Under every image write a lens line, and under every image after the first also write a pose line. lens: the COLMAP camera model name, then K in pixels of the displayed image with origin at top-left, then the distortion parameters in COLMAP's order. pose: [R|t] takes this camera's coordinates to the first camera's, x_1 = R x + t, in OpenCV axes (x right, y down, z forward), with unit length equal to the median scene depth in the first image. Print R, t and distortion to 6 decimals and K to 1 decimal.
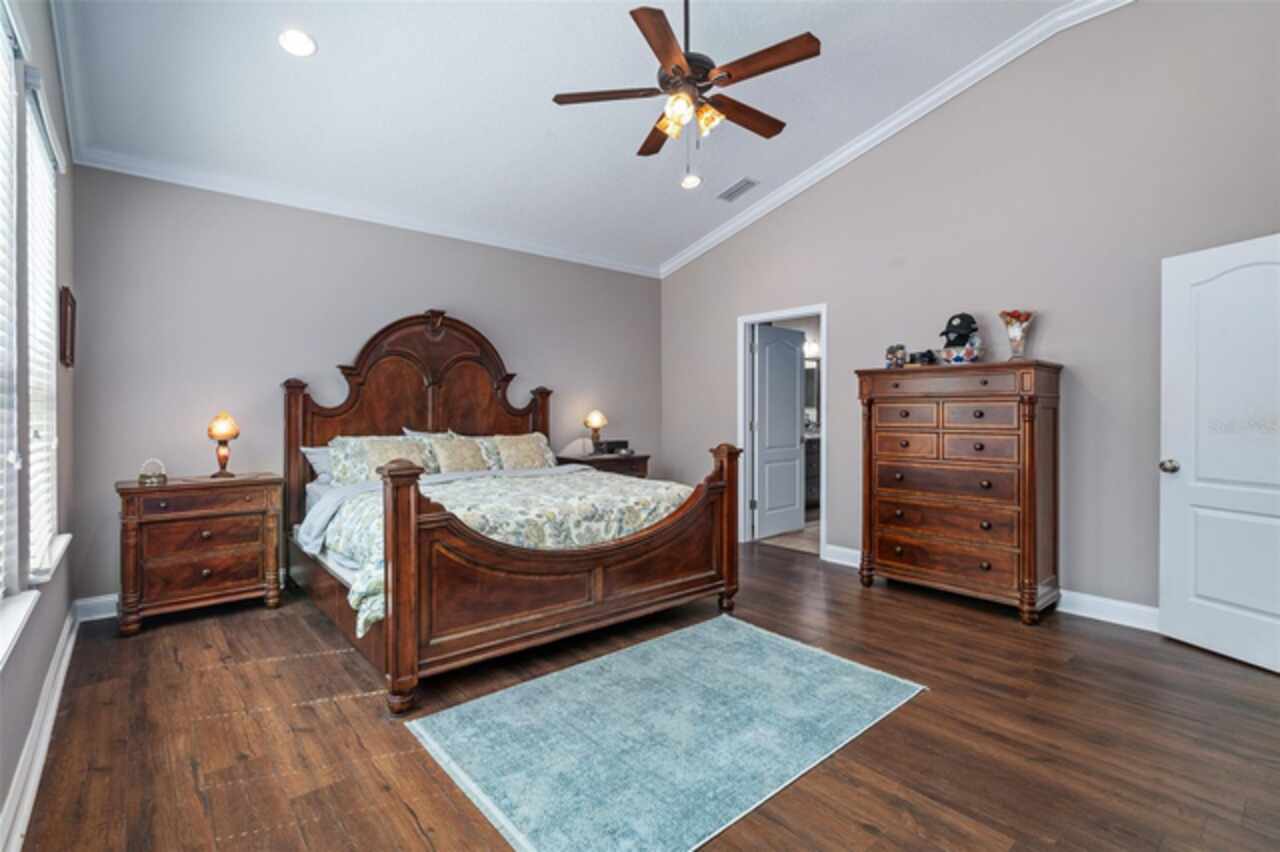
lens RADIAL K [[579.4, 0, 638.3], [0, 579.4, 414.8], [0, 0, 1]] dist [-0.005874, 0.001190]
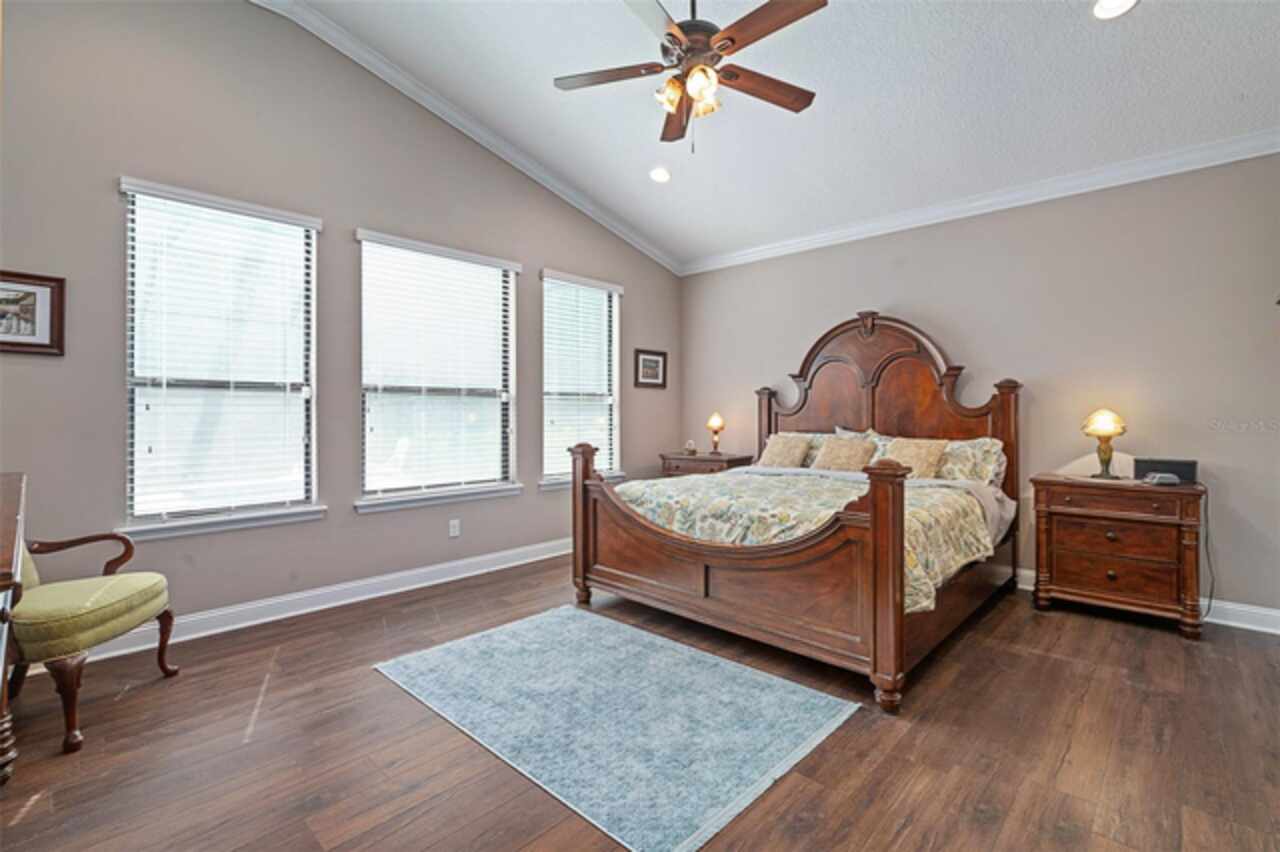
lens RADIAL K [[579.4, 0, 670.4], [0, 579.4, 416.3], [0, 0, 1]] dist [-0.005874, 0.001190]
pose [[0.137322, 0.005567, -0.990511, 0.859090], [-0.003539, 0.999981, 0.005129, -0.001940], [0.990520, 0.002801, 0.137339, 0.734834]]
